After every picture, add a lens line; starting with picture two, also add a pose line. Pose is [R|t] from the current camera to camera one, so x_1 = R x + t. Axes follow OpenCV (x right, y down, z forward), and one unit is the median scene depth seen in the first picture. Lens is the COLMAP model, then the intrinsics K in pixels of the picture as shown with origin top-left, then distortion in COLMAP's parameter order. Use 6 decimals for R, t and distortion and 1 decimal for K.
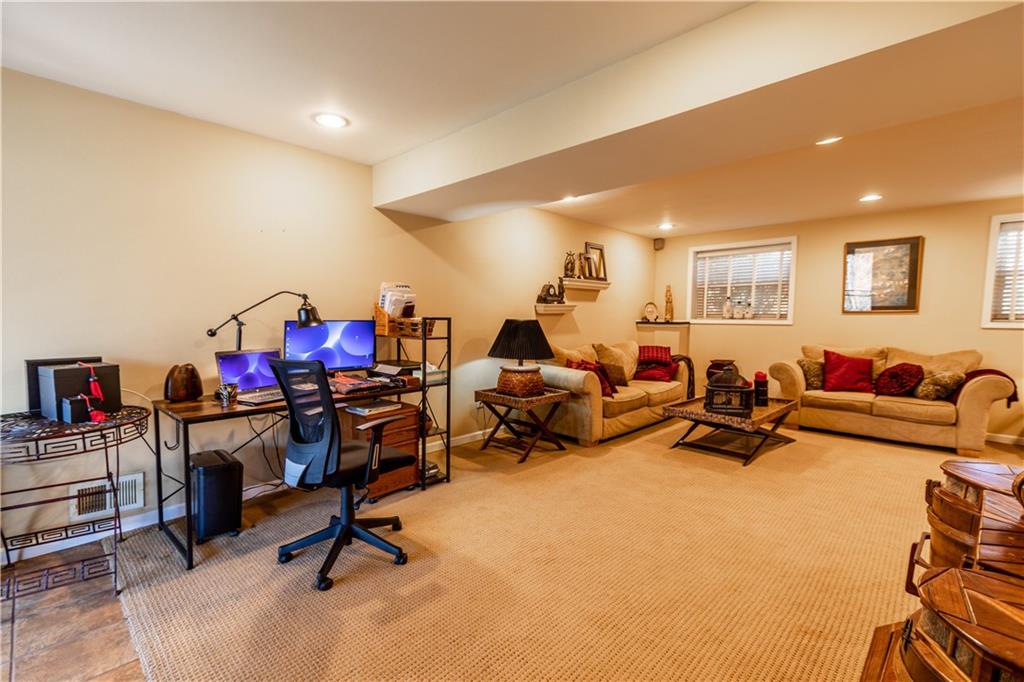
lens RADIAL K [[462.7, 0, 503.0], [0, 462.7, 343.6], [0, 0, 1]] dist [0.033781, -0.002407]
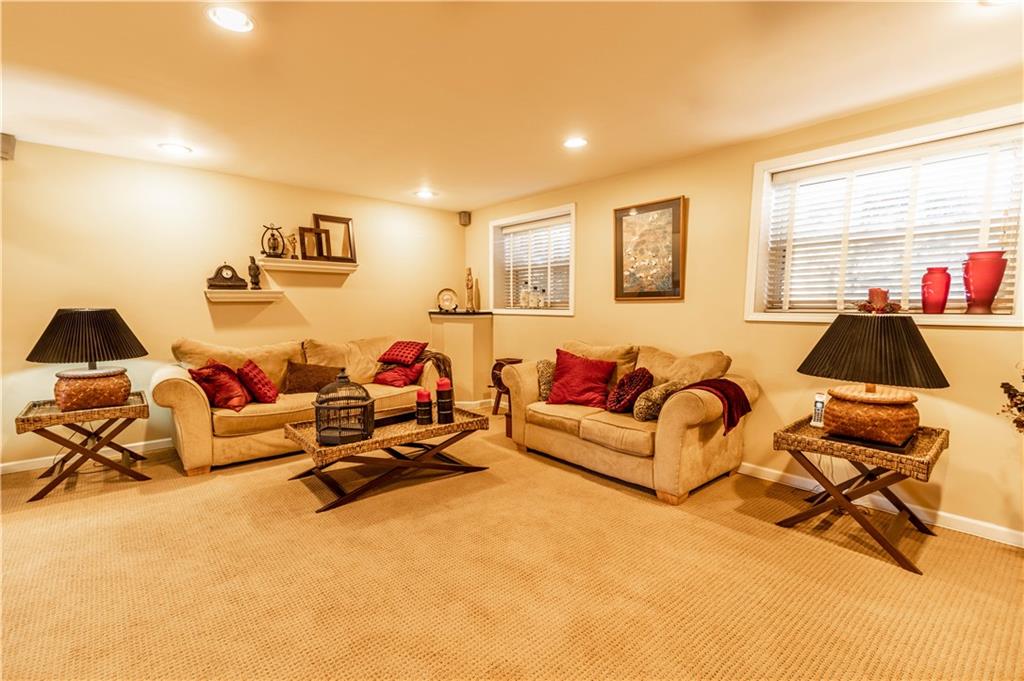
lens RADIAL K [[462.7, 0, 512.8], [0, 462.7, 340.1], [0, 0, 1]] dist [0.033781, -0.002407]
pose [[0.995290, 0.004116, -0.096859, 0.676103], [-0.002604, 0.999873, 0.015736, -0.012794], [0.096912, -0.015410, 0.995174, 0.240339]]
